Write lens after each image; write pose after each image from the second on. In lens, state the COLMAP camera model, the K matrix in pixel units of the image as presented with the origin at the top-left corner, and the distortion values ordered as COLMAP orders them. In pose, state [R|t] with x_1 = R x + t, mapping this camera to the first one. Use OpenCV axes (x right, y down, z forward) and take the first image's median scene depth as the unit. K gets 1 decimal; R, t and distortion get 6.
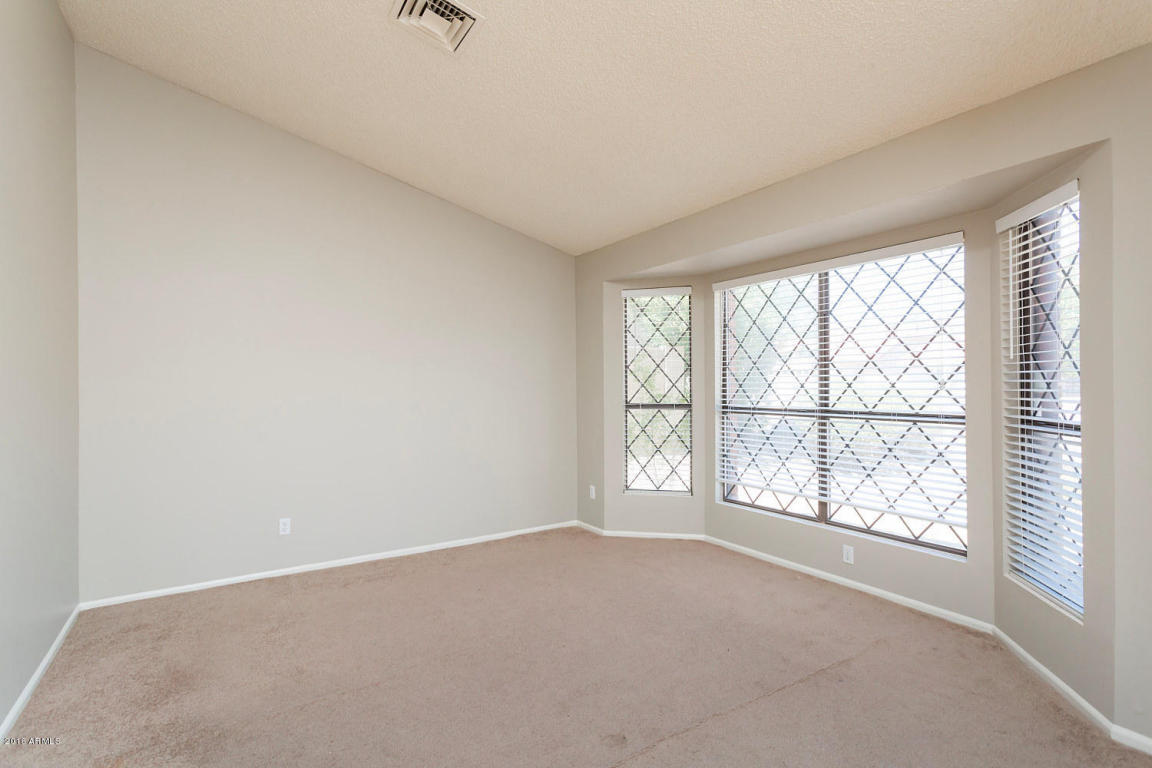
lens RADIAL K [[549.3, 0, 570.4], [0, 549.3, 381.0], [0, 0, 1]] dist [0.005080, 0.000878]
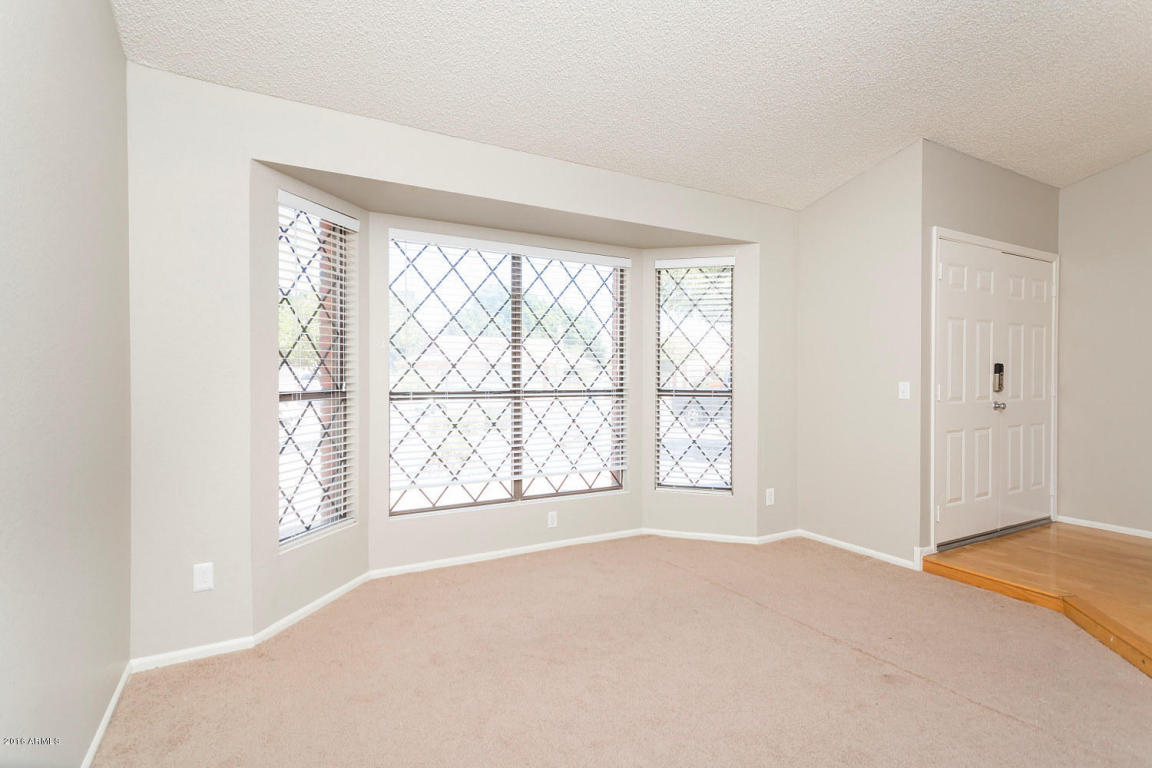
lens RADIAL K [[549.3, 0, 550.5], [0, 549.3, 365.0], [0, 0, 1]] dist [0.005080, 0.000878]
pose [[0.066882, 0.004731, 0.997750, -0.563108], [-0.020634, 0.999781, -0.003357, 0.007283], [-0.997547, -0.020363, 0.066965, 0.876504]]
